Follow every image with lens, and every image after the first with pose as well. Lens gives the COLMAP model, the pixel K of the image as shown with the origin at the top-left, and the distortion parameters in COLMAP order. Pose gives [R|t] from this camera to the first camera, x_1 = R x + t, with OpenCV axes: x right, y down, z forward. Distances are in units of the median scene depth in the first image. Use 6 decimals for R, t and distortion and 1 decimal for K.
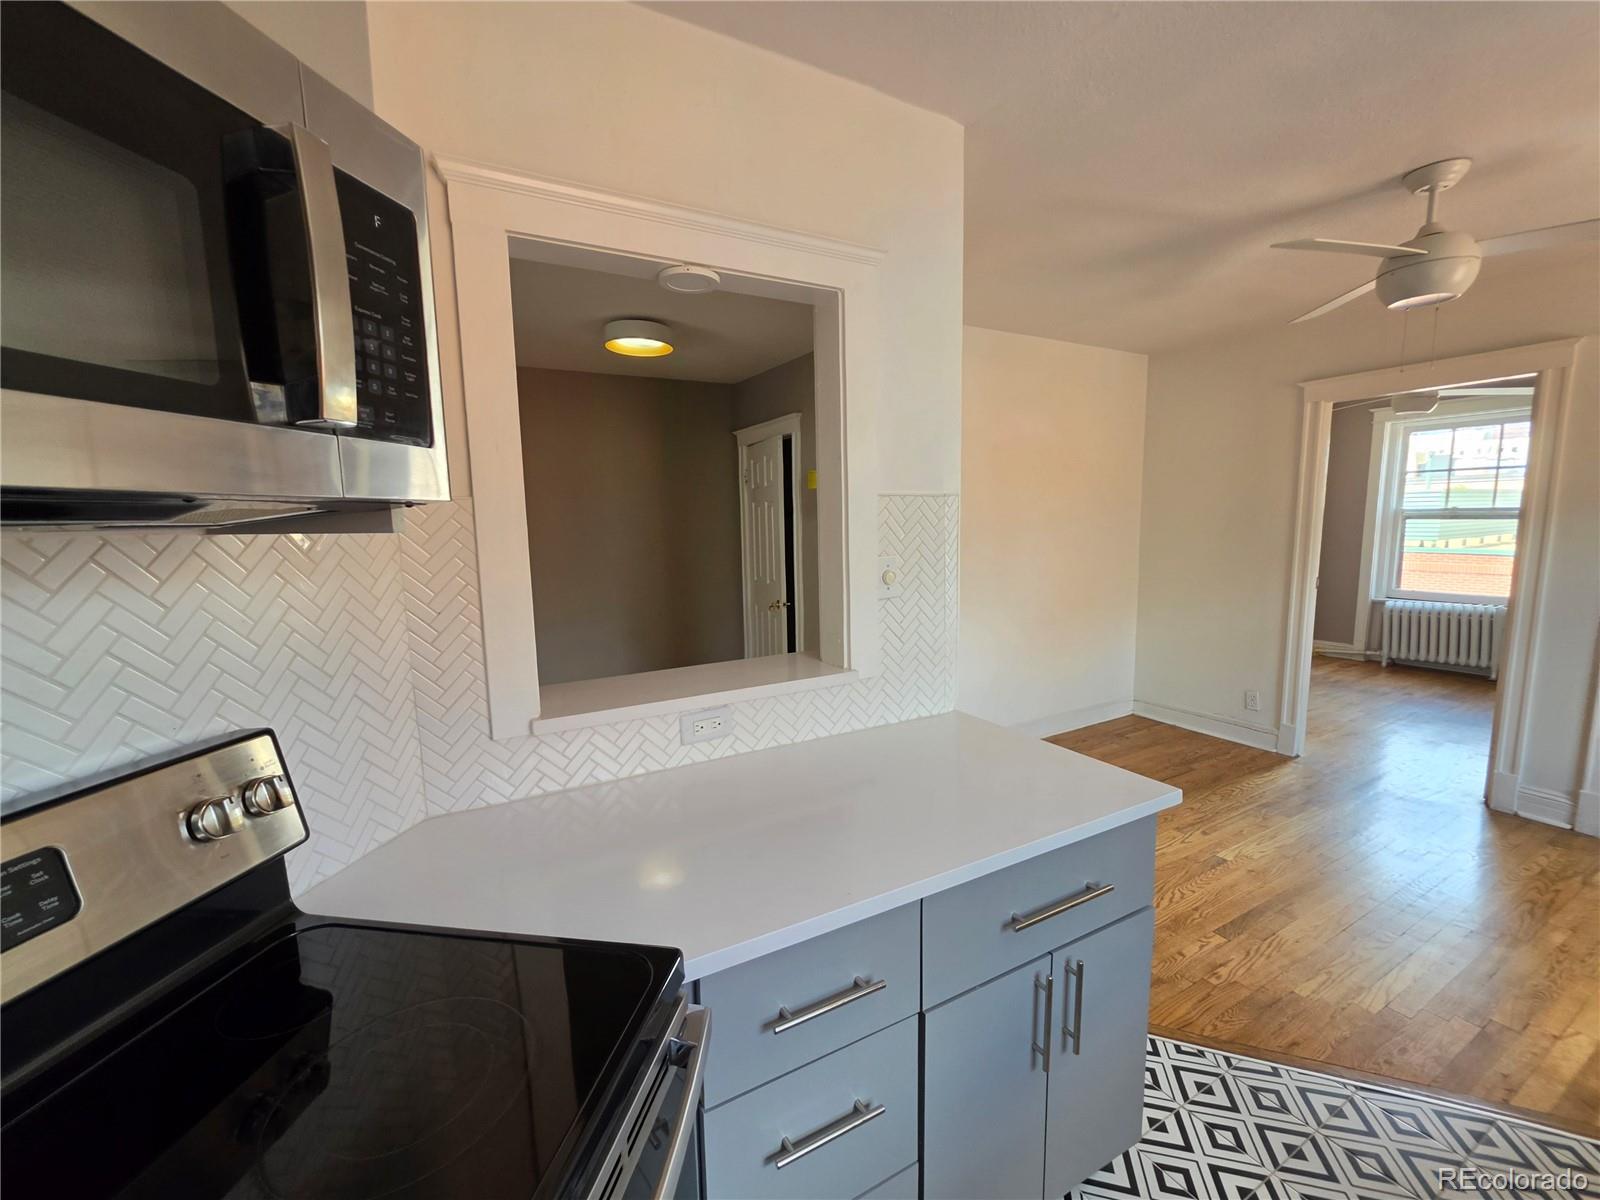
lens RADIAL K [[644.4, 0, 785.2], [0, 644.4, 599.9], [0, 0, 1]] dist [-0.006658, 0.001578]
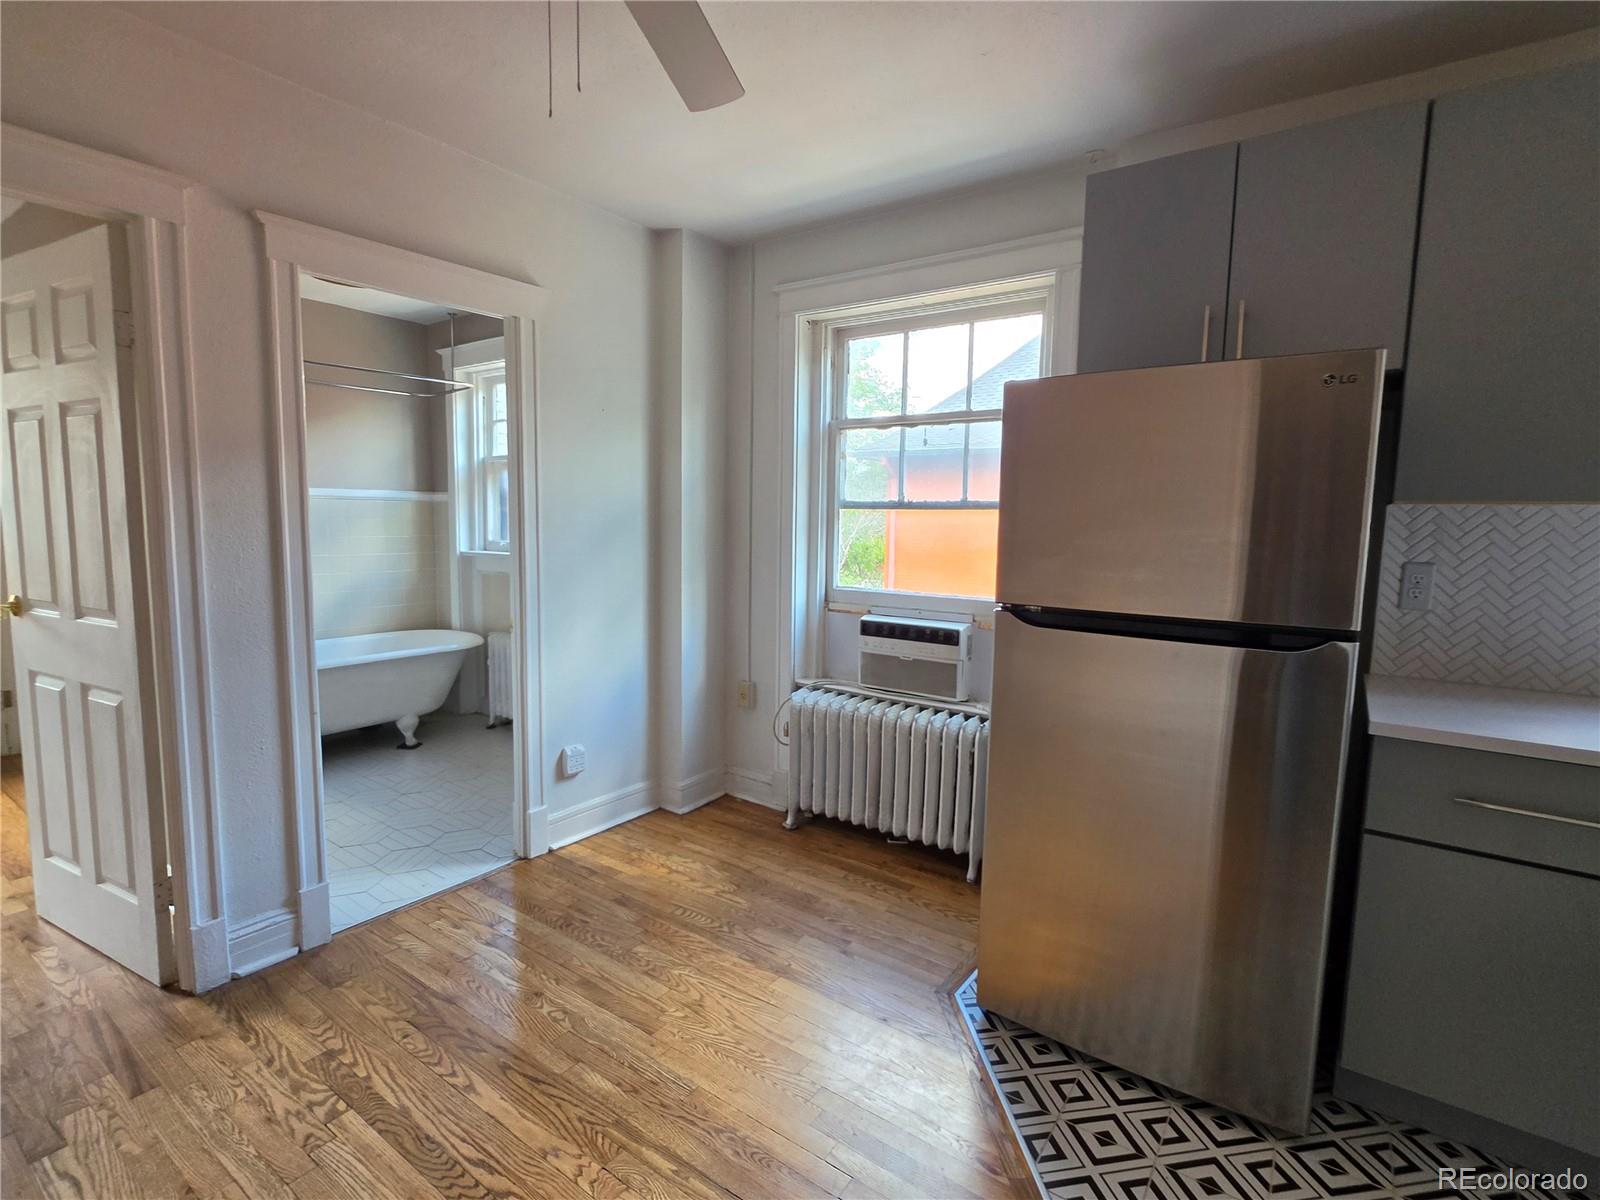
lens RADIAL K [[770.1, 0, 795.6], [0, 770.1, 599.1], [0, 0, 1]] dist [-0.007561, 0.003024]
pose [[-0.436606, -0.076555, 0.896390, 0.325116], [0.104751, 0.985270, 0.135167, -0.064523], [-0.893533, 0.152913, -0.422156, 0.864347]]
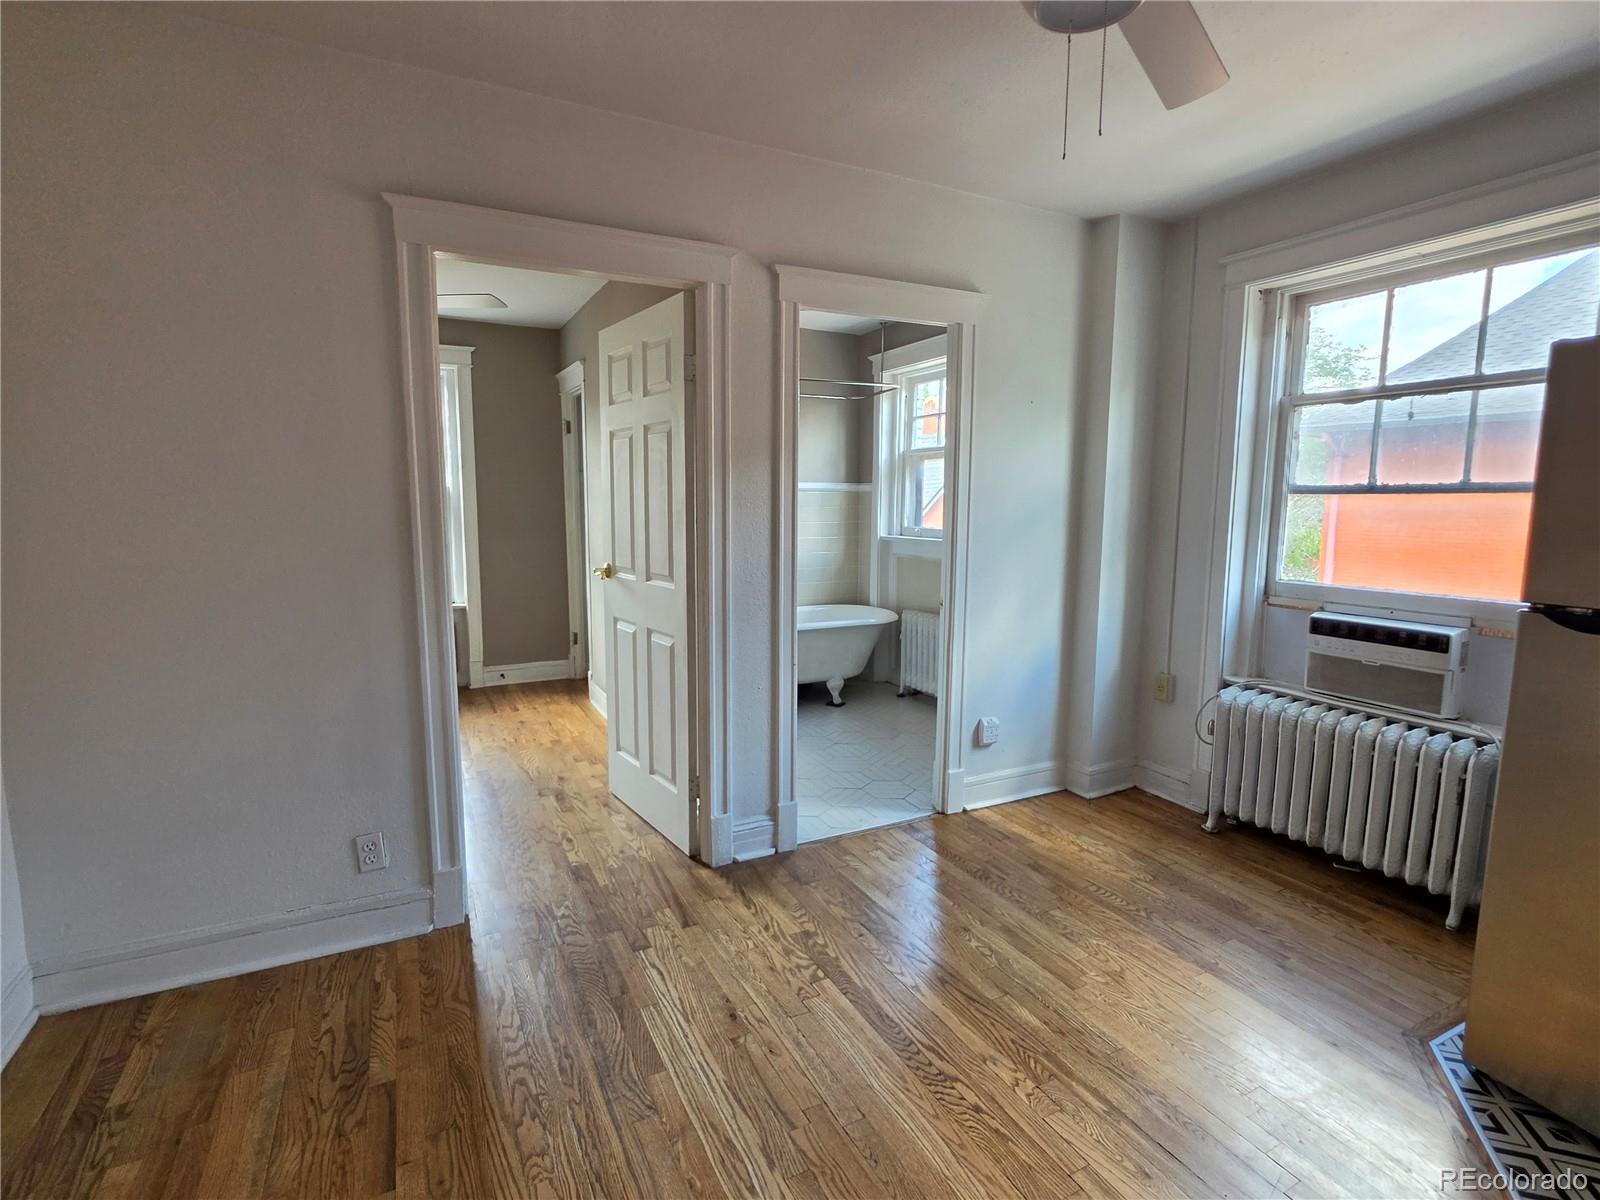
lens RADIAL K [[770.1, 0, 802.9], [0, 770.1, 597.1], [0, 0, 1]] dist [-0.007561, 0.003024]
pose [[0.019851, -0.098692, 0.994920, 0.266140], [0.114296, 0.988816, 0.095806, -0.072620], [-0.993248, 0.111814, 0.030909, 0.945981]]
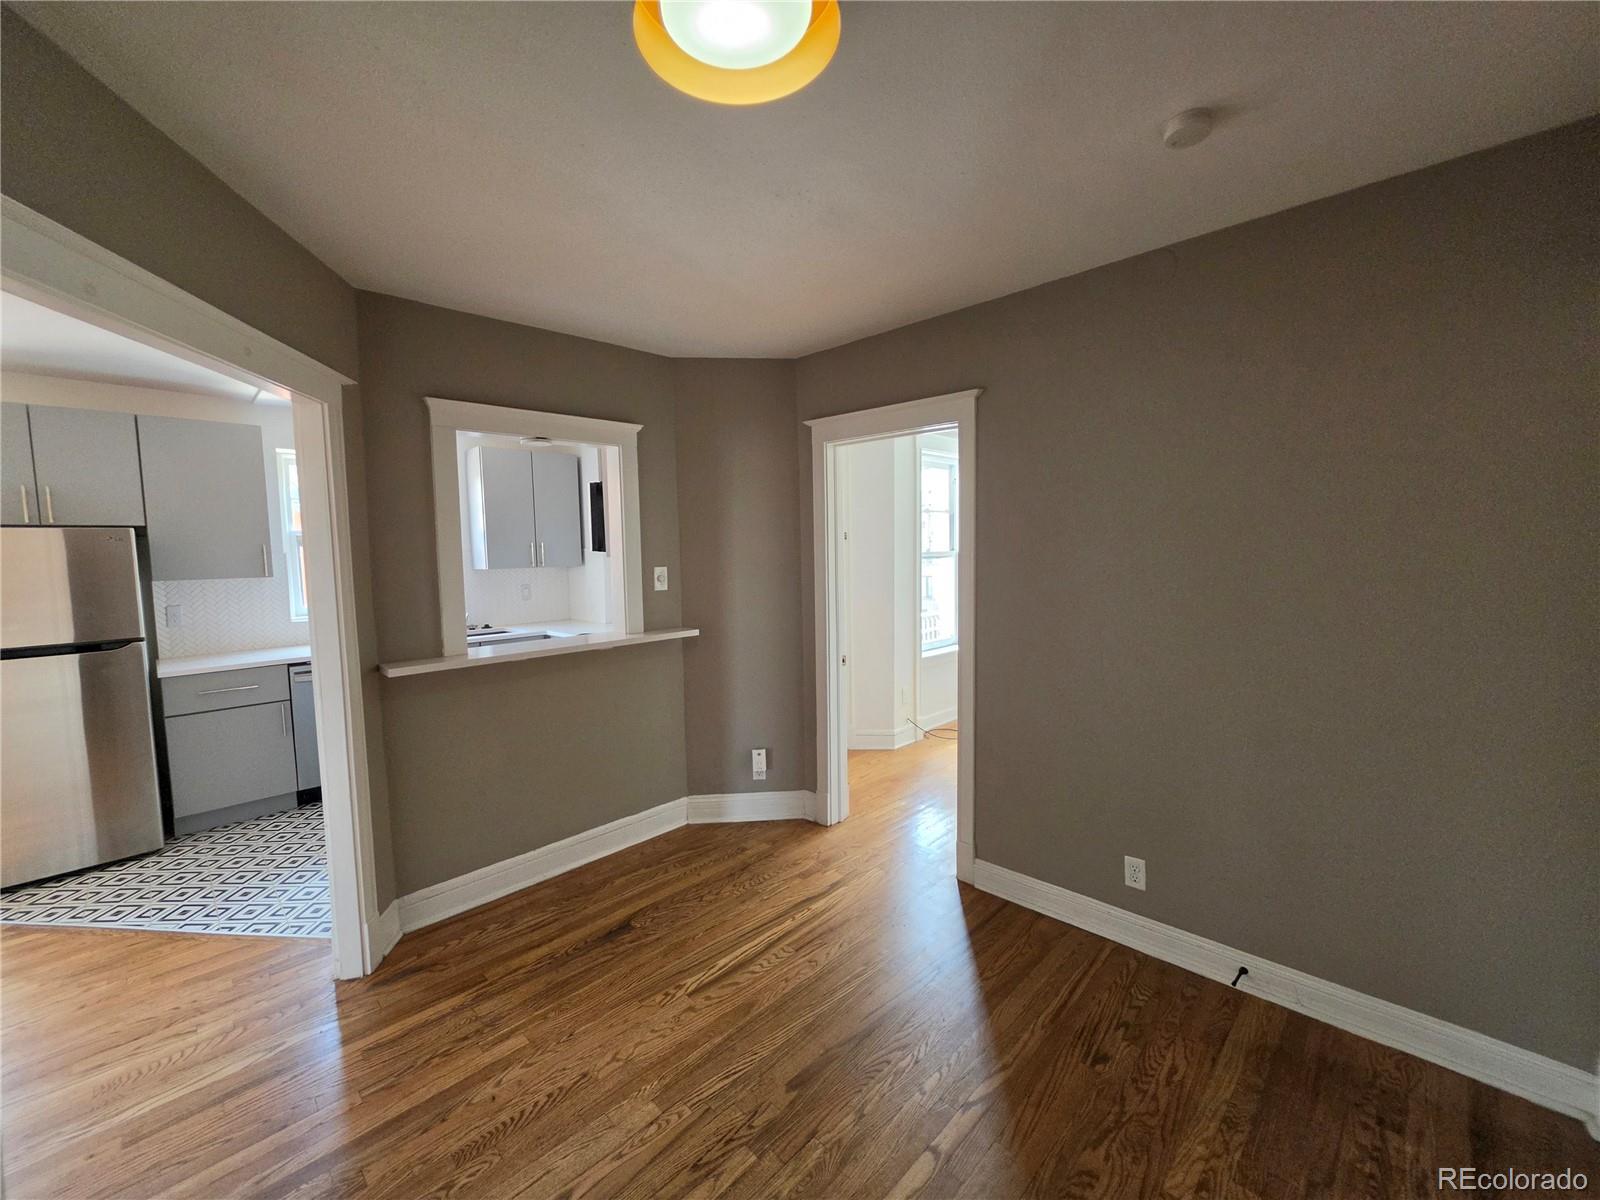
lens RADIAL K [[644.4, 0, 796.9], [0, 644.4, 598.8], [0, 0, 1]] dist [-0.006658, 0.001578]
pose [[-0.956950, 0.070280, -0.281617, -0.179984], [0.012497, 0.979320, 0.201931, -0.216291], [0.289985, 0.189718, -0.938038, 1.710850]]
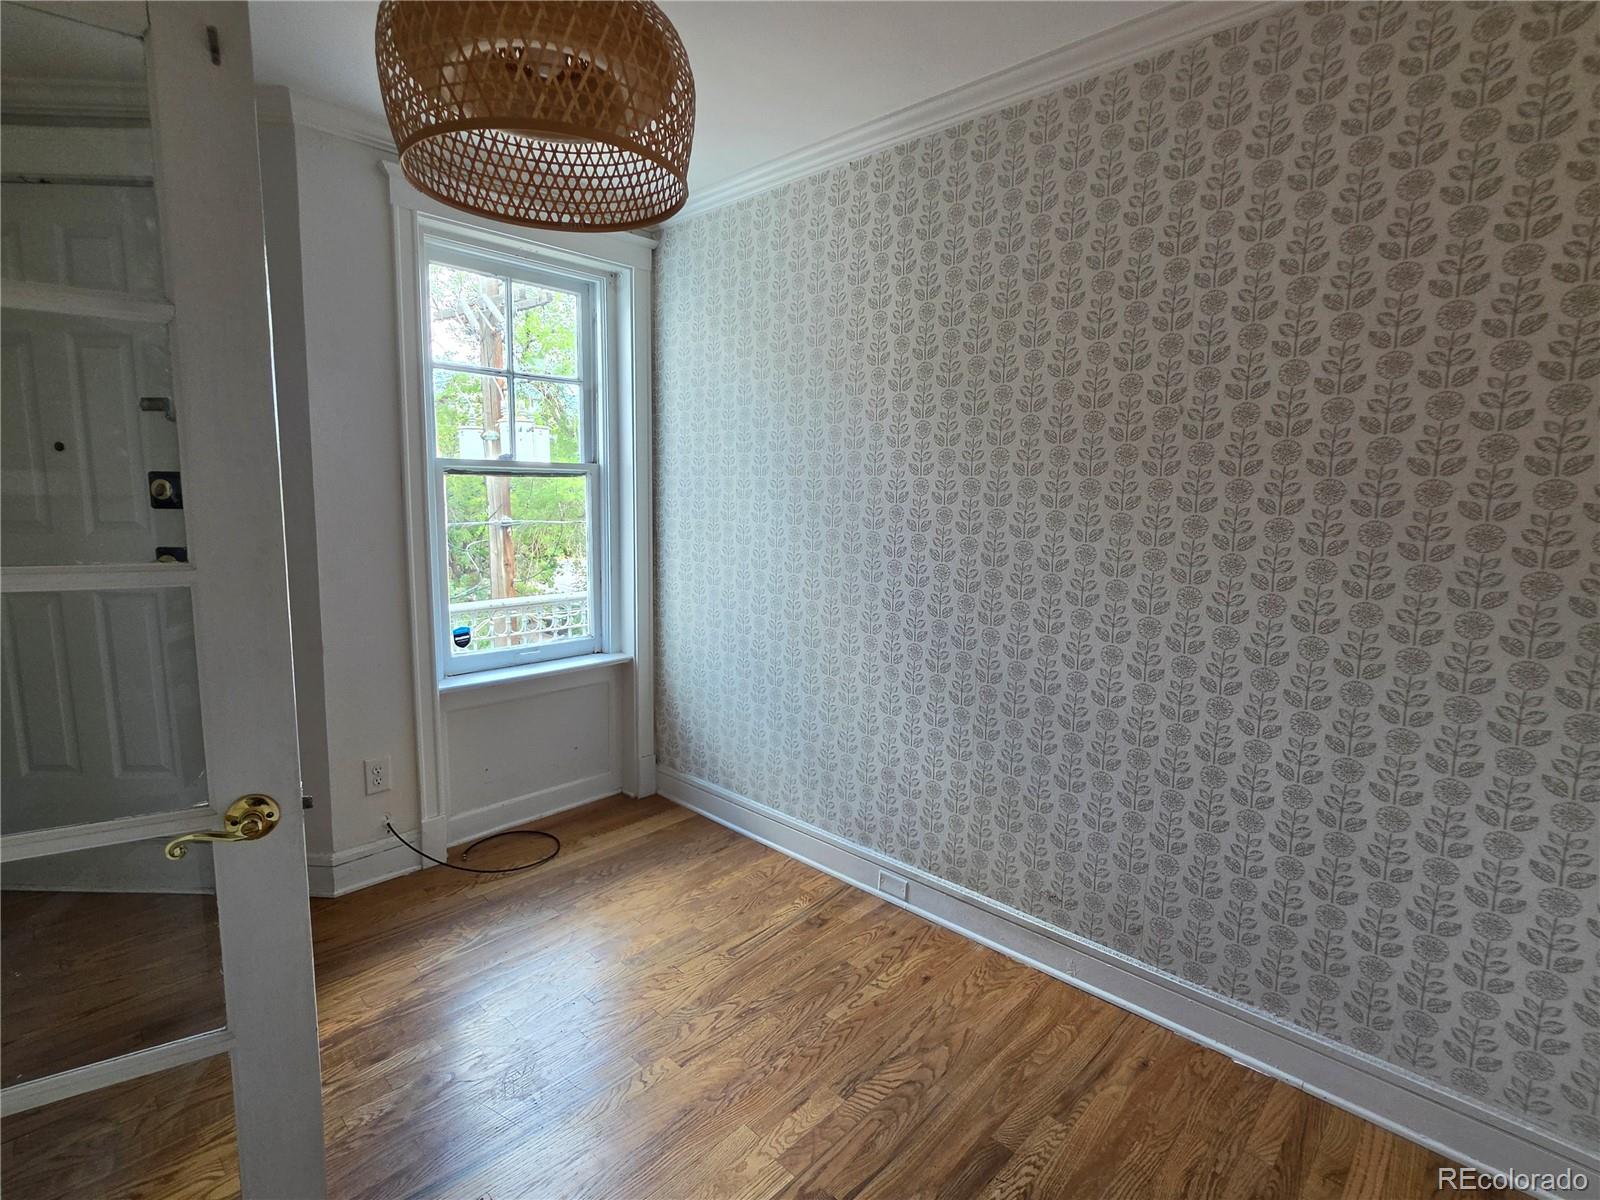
lens RADIAL K [[770.1, 0, 799.0], [0, 770.1, 597.9], [0, 0, 1]] dist [-0.007561, 0.003024]
pose [[-0.953737, 0.063824, -0.293789, -1.181888], [-0.017728, 0.963567, 0.266879, -0.070508], [0.300118, 0.259740, -0.917858, 1.160389]]
